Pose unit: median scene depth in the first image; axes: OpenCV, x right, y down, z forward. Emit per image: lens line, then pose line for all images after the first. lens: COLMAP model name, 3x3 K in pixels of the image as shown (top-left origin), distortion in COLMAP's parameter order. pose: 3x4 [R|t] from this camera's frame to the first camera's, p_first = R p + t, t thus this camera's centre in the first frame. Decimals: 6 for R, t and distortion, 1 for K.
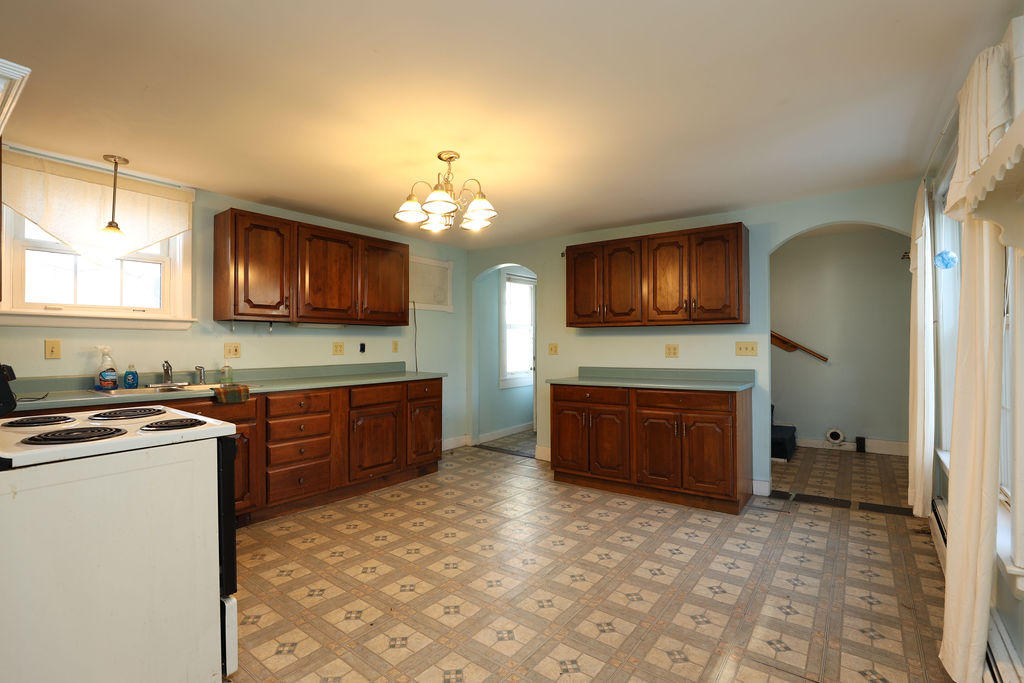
lens RADIAL K [[466.5, 0, 512.8], [0, 466.5, 341.9], [0, 0, 1]] dist [-0.034223, 0.000921]
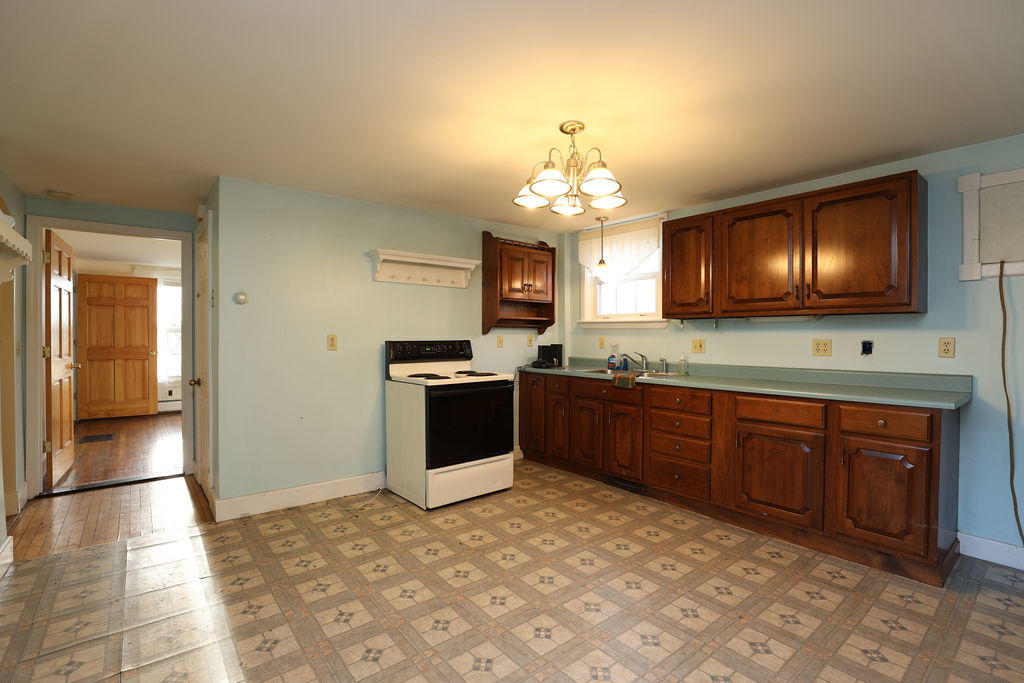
lens RADIAL K [[466.5, 0, 504.7], [0, 466.5, 341.3], [0, 0, 1]] dist [-0.034223, 0.000921]
pose [[-0.239462, 0.007384, -0.970878, 0.696087], [-0.002416, 0.999963, 0.008201, -0.000751], [0.970903, 0.004310, -0.239436, 1.012377]]
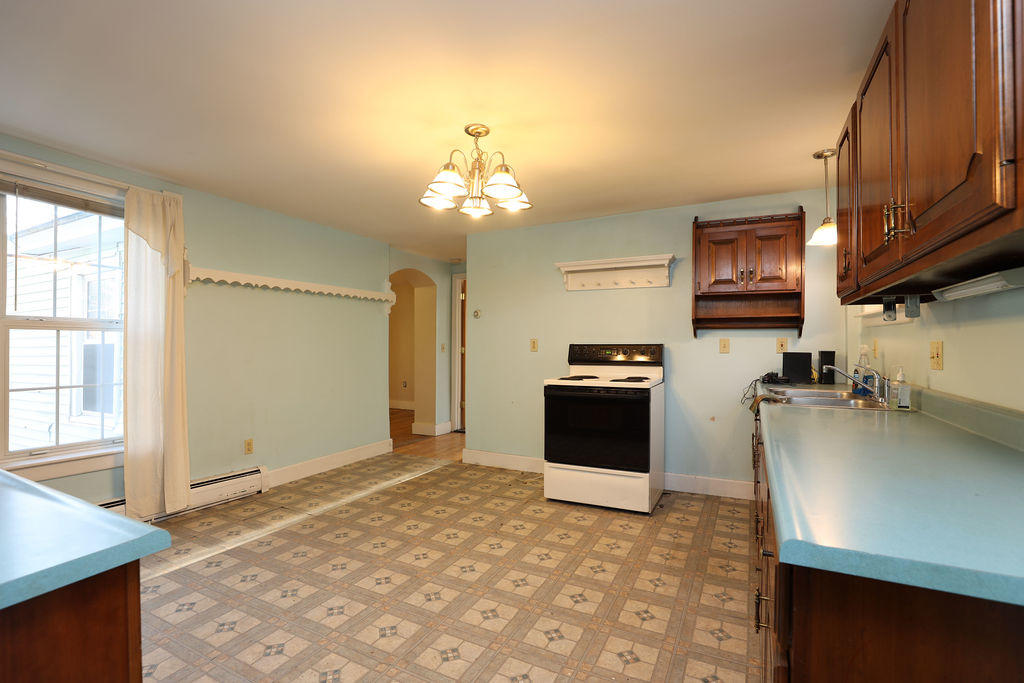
lens RADIAL K [[466.5, 0, 522.8], [0, 466.5, 344.6], [0, 0, 1]] dist [-0.034223, 0.000921]
pose [[-0.980211, -0.004033, -0.197915, -0.046524], [-0.004101, 0.999992, -0.000066, 0.011621], [0.197914, 0.000747, -0.980219, 1.756652]]
